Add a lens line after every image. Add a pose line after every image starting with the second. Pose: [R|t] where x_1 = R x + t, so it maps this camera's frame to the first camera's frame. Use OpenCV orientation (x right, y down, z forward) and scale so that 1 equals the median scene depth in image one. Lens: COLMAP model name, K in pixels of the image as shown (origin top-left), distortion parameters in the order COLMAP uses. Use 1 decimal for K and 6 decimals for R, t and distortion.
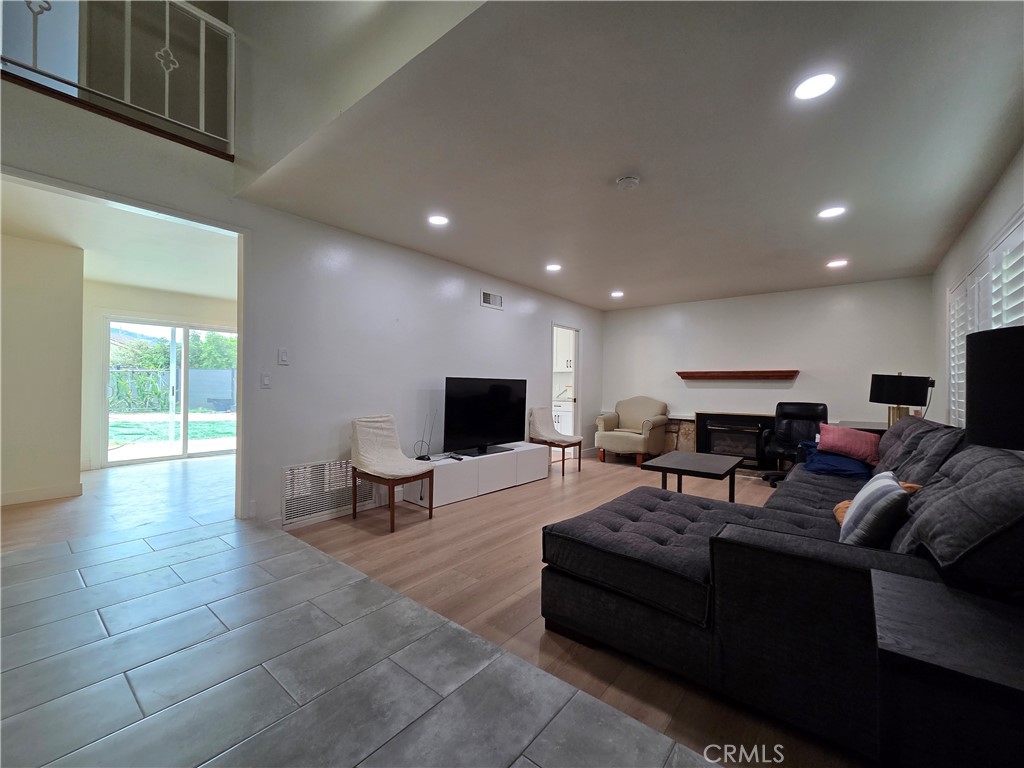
lens RADIAL K [[415.7, 0, 514.4], [0, 415.7, 383.7], [0, 0, 1]] dist [0.000999, 0.000228]
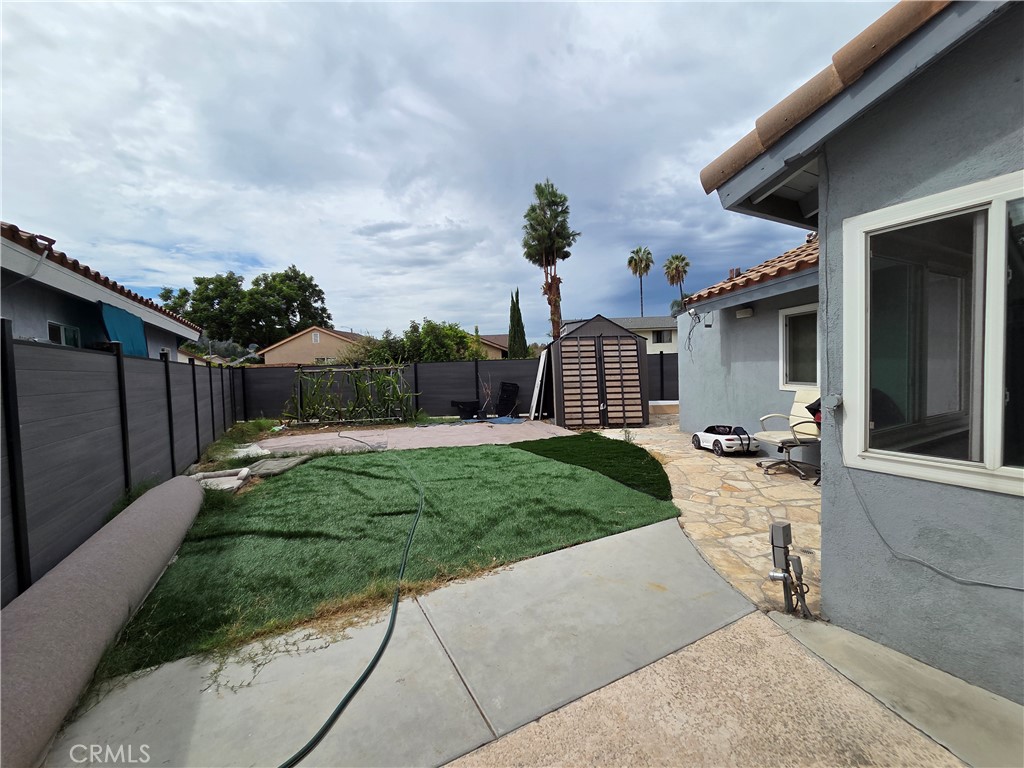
lens RADIAL K [[415.7, 0, 514.4], [0, 415.7, 383.7], [0, 0, 1]] dist [0.000999, 0.000228]
pose [[0.923444, -0.027562, -0.382741, -0.405132], [0.044100, 0.998431, 0.034502, -0.019110], [0.381190, -0.048740, 0.923211, 0.418226]]
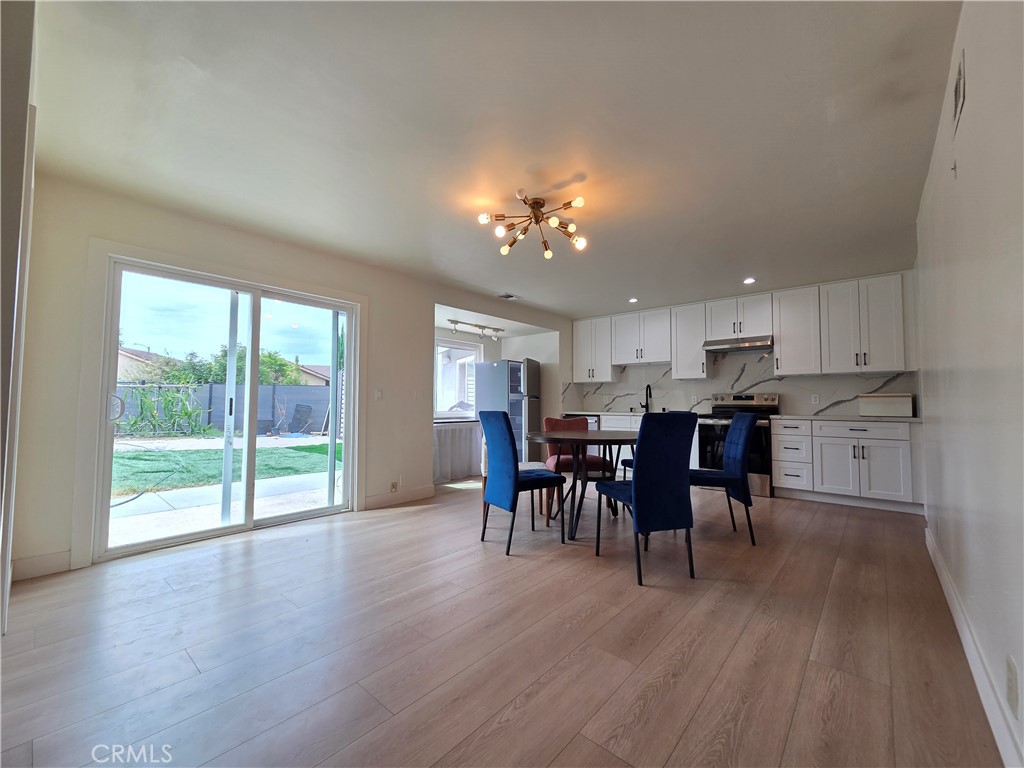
lens RADIAL K [[415.7, 0, 514.4], [0, 415.7, 383.7], [0, 0, 1]] dist [0.000999, 0.000228]
pose [[0.999368, -0.007828, -0.034670, -0.190109], [0.006220, 0.998911, -0.046229, 0.006657], [0.034994, 0.045984, 0.998329, 0.205746]]
